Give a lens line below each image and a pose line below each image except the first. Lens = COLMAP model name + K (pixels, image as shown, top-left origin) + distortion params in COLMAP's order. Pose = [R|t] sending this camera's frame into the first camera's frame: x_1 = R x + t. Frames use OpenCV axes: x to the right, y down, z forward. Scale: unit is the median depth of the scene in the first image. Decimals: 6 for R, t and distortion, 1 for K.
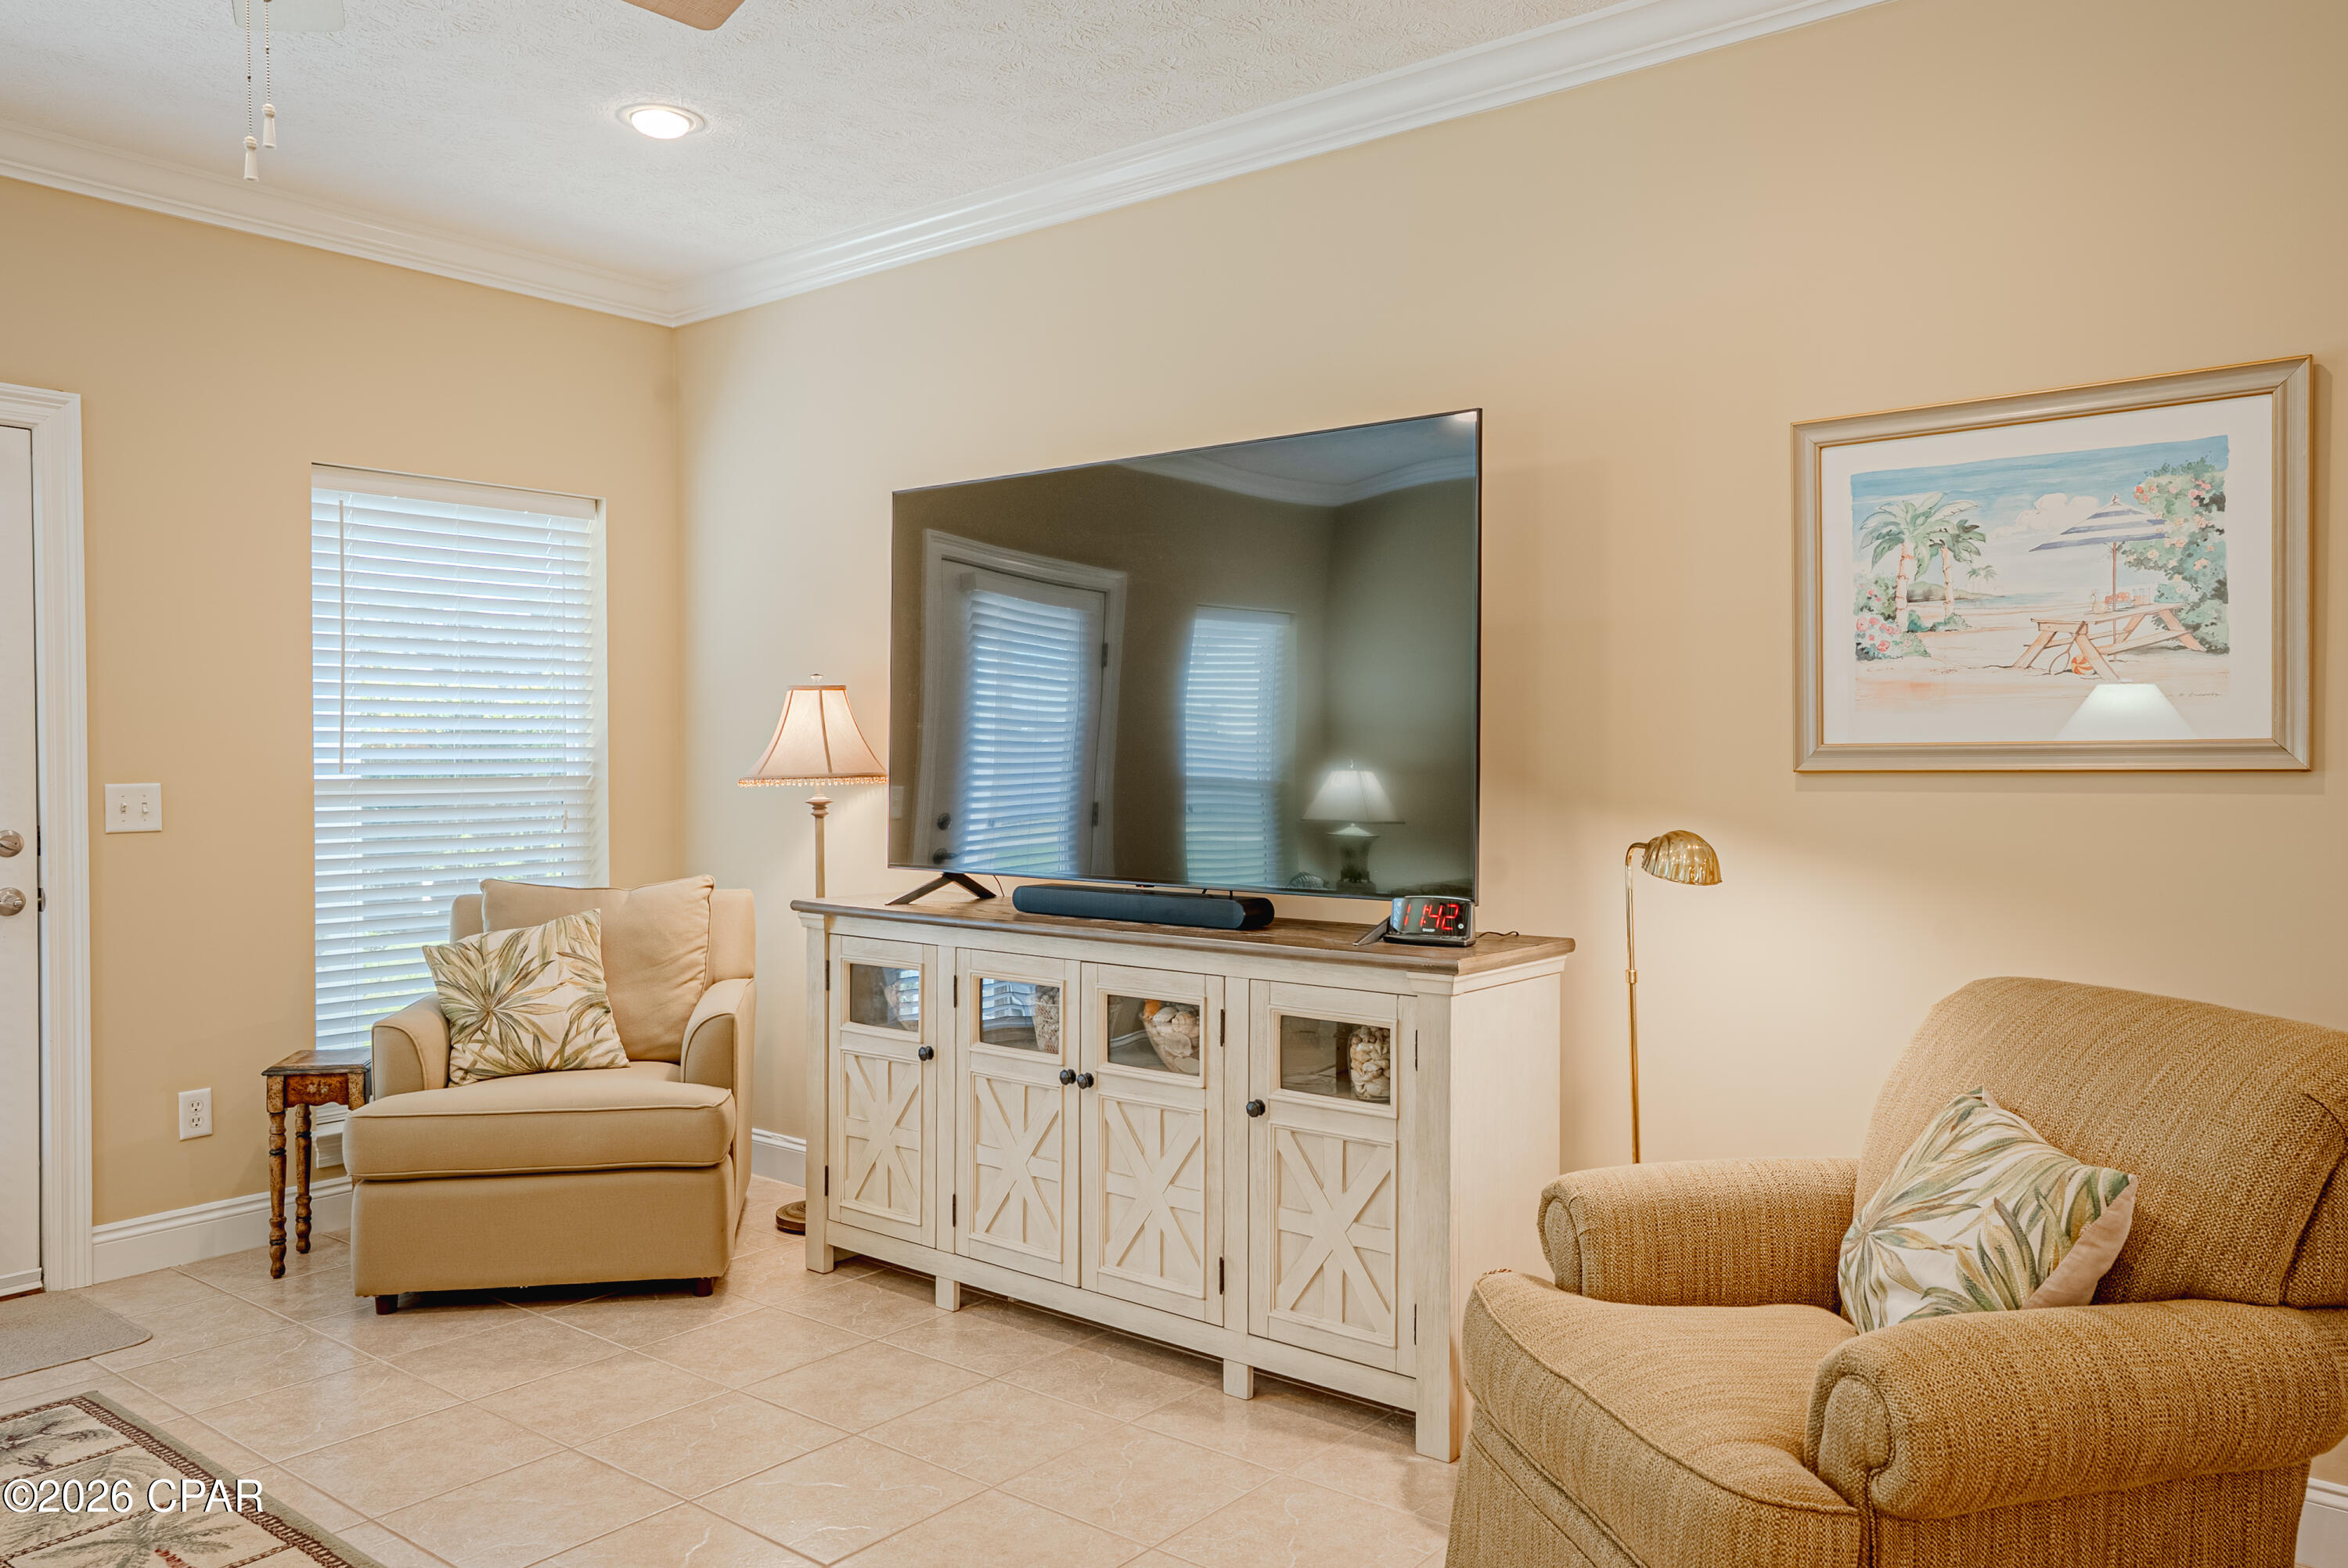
lens RADIAL K [[1686.0, 0, 1190.0], [0, 1686.0, 777.7], [0, 0, 1]] dist [-0.010079, 0.044532]
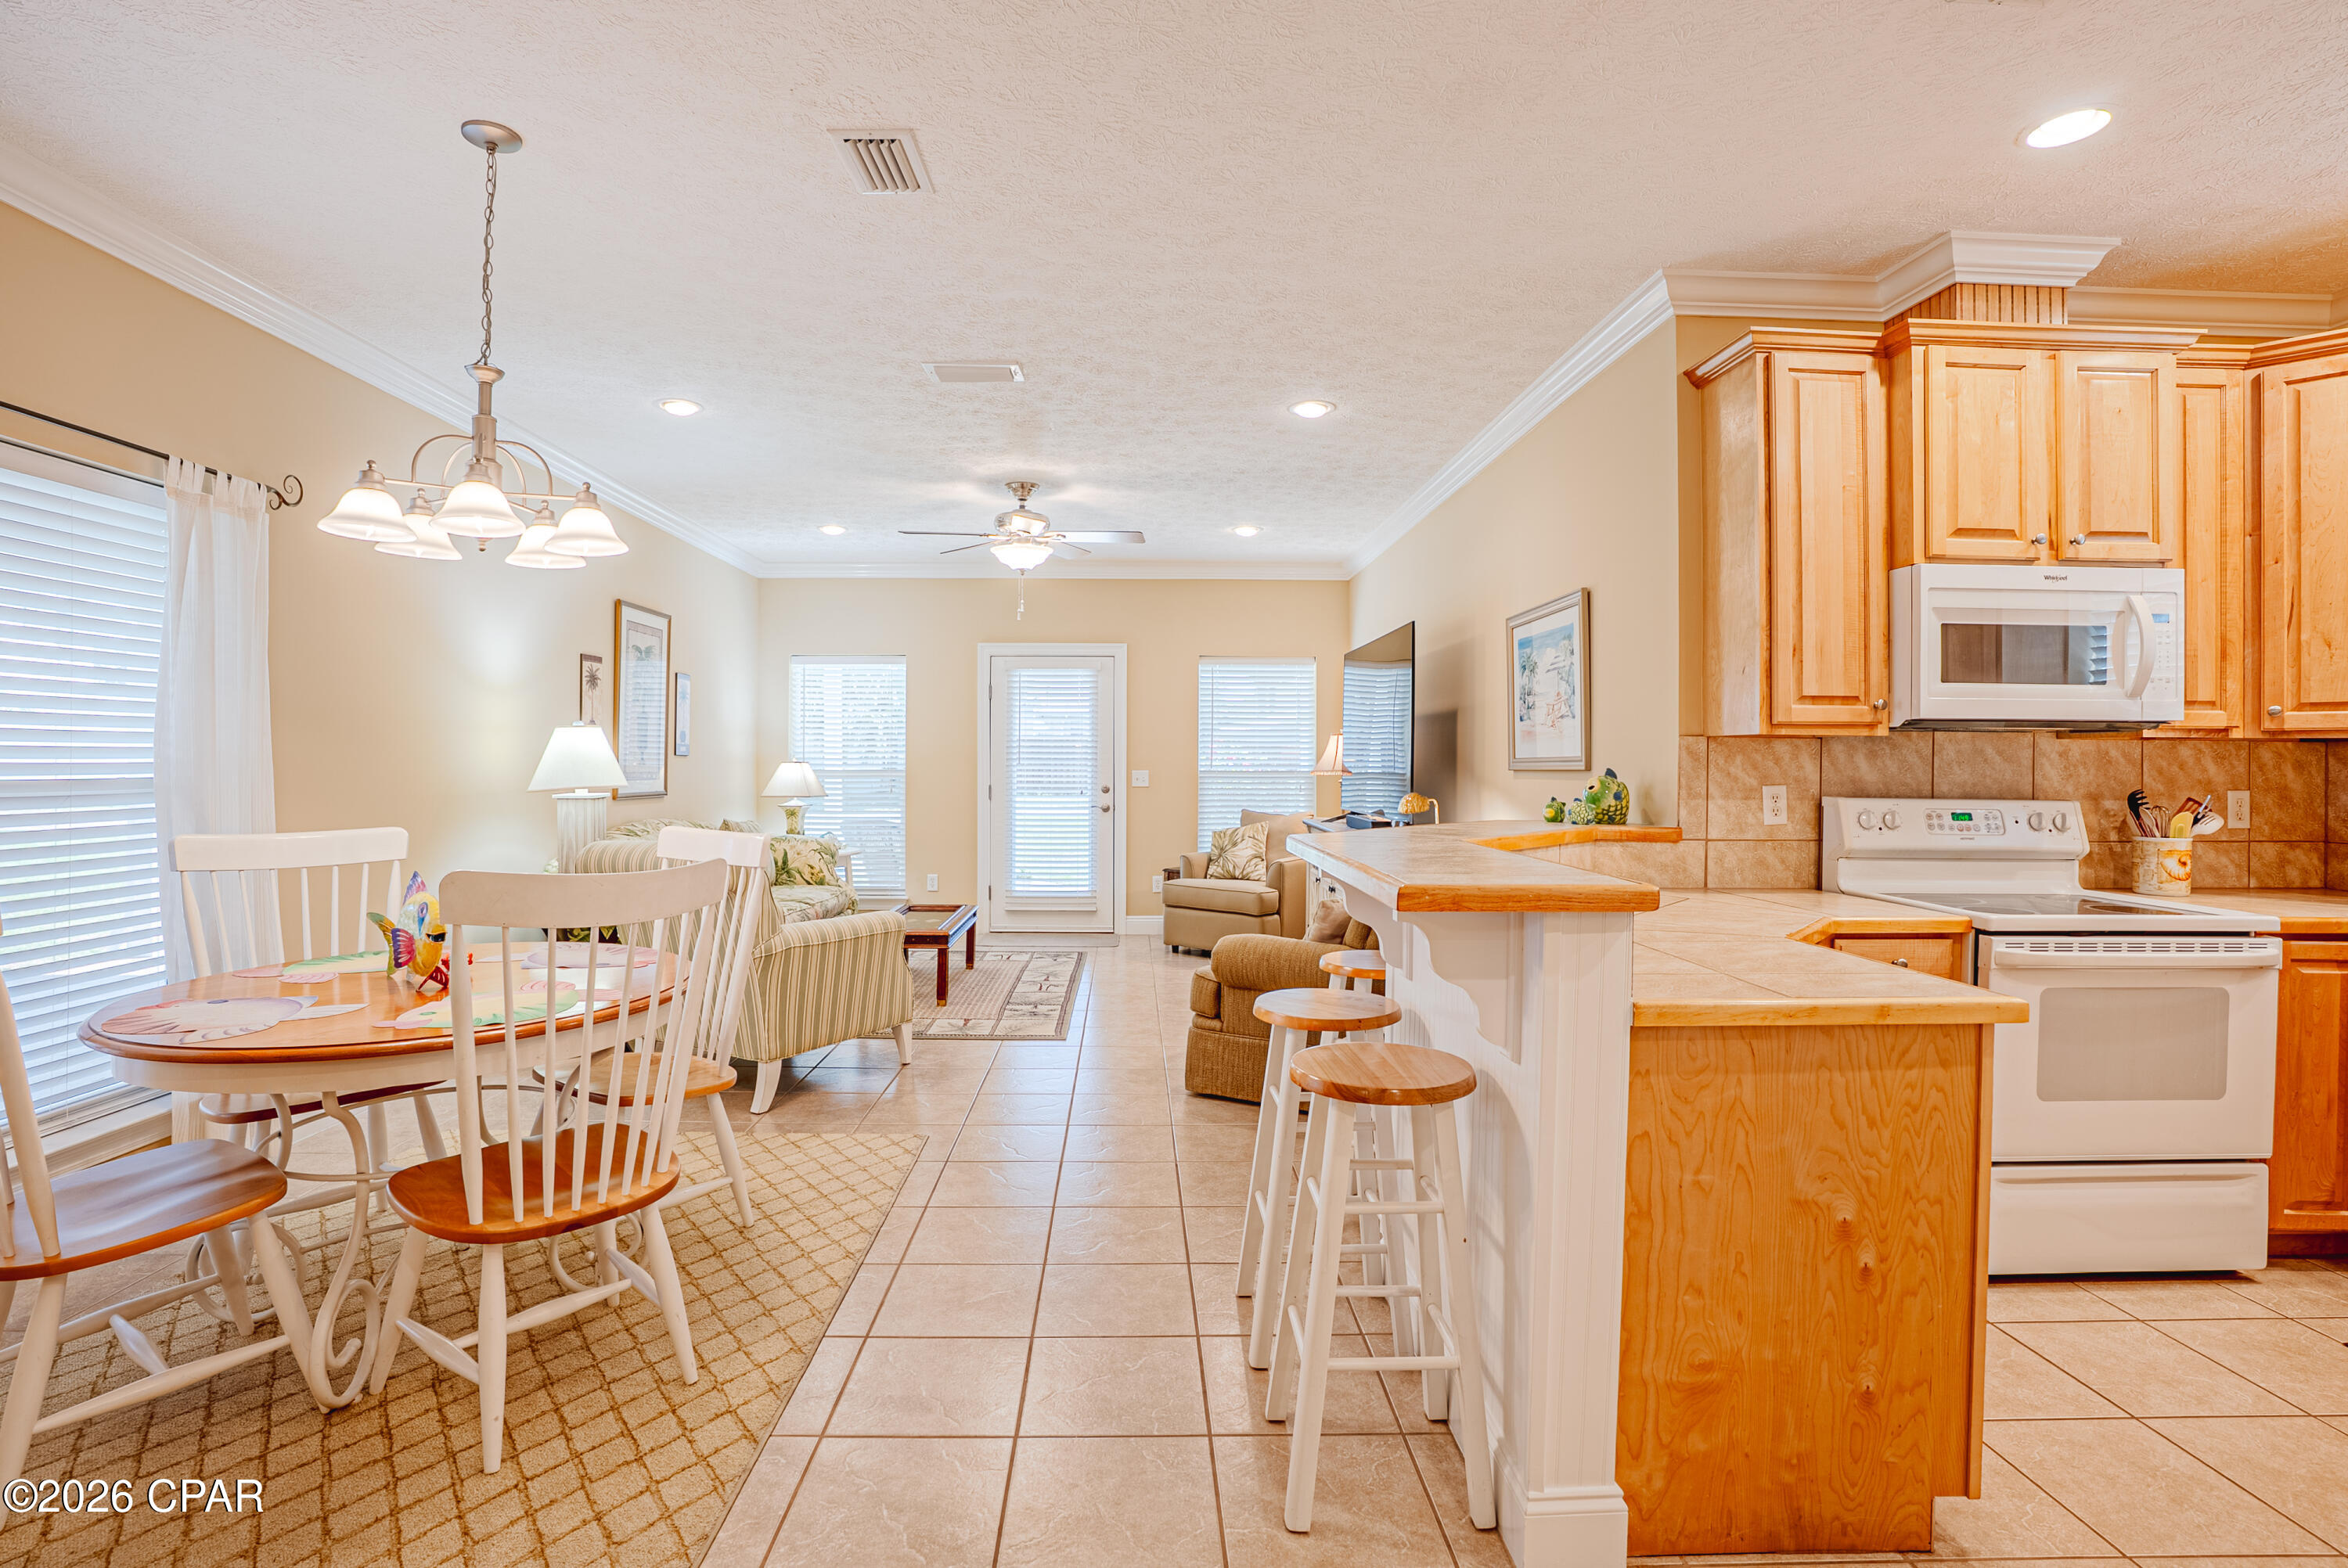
lens RADIAL K [[1114.1, 0, 1163.0], [0, 1114.1, 764.5], [0, 0, 1]] dist [-0.068834, 0.024614]
pose [[0.646983, 0.004898, -0.762489, 1.123451], [-0.014805, 0.999872, -0.006139, 0.004685], [0.762361, 0.015260, 0.646972, -0.306515]]
